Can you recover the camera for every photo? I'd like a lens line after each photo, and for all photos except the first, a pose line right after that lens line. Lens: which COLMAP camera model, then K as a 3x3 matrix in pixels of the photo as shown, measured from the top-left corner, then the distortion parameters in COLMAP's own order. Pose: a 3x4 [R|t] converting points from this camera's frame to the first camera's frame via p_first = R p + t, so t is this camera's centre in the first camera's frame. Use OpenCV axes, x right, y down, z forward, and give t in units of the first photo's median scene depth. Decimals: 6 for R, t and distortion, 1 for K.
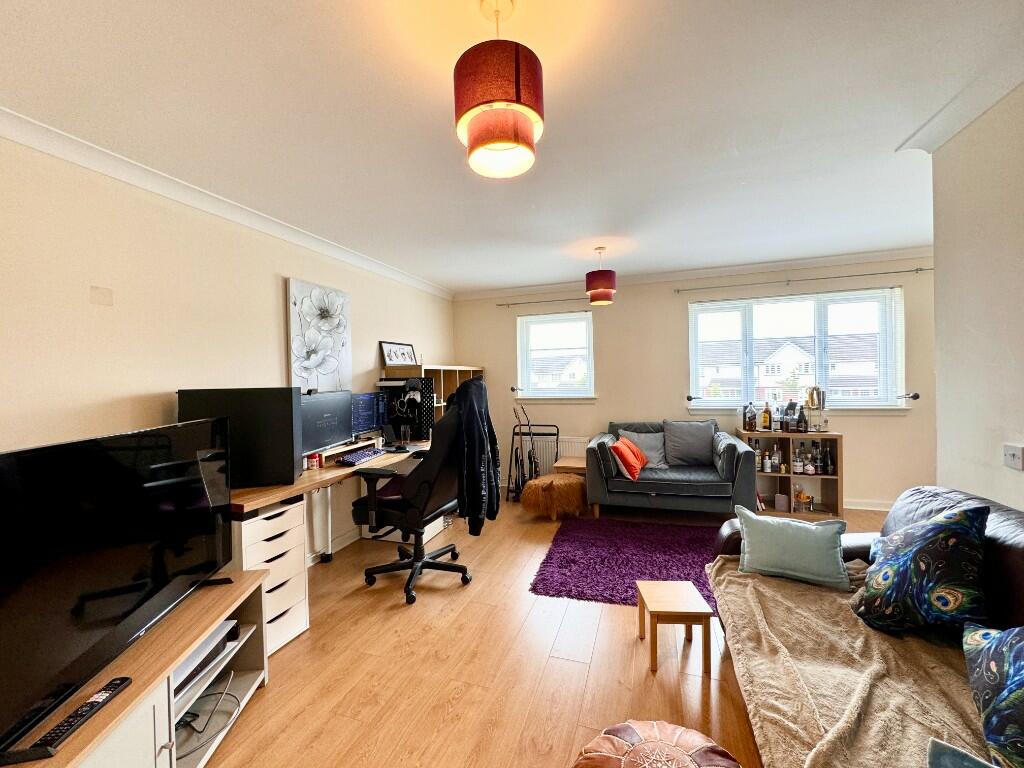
lens RADIAL K [[412.4, 0, 510.2], [0, 412.4, 383.6], [0, 0, 1]] dist [-0.000770, -0.000011]
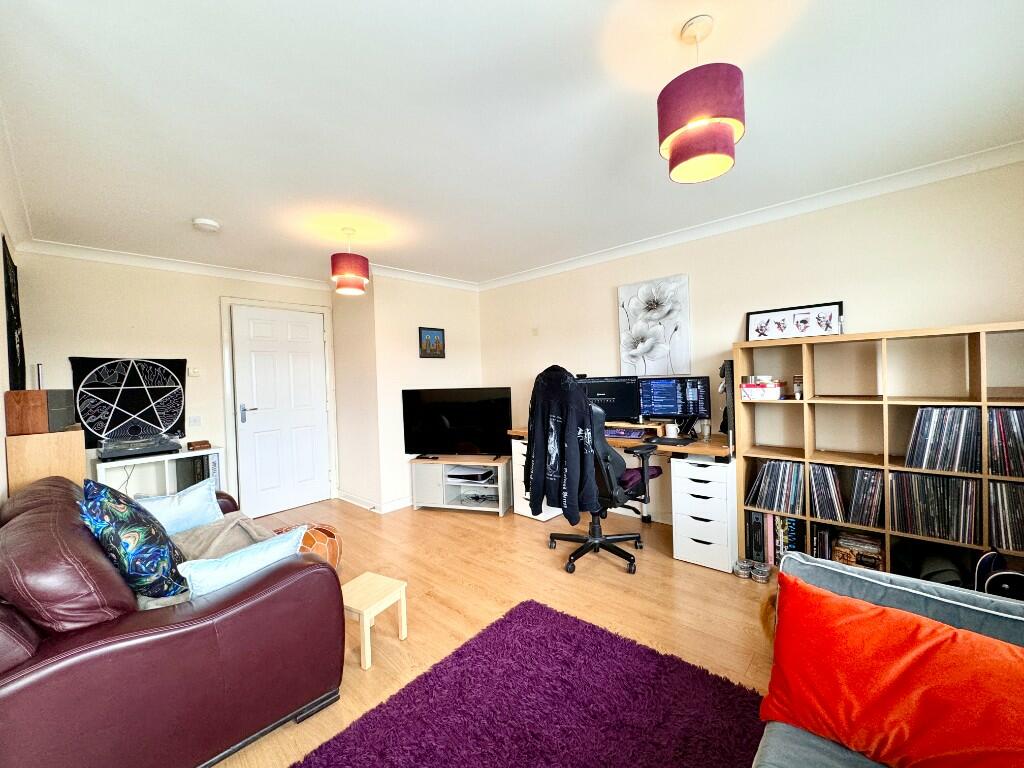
lens RADIAL K [[412.4, 0, 508.3], [0, 412.4, 380.6], [0, 0, 1]] dist [-0.000770, -0.000011]
pose [[-0.407620, 0.059309, -0.911224, 0.736441], [0.037406, 0.998135, 0.048233, -0.035368], [0.912385, -0.014425, -0.409078, 1.109500]]
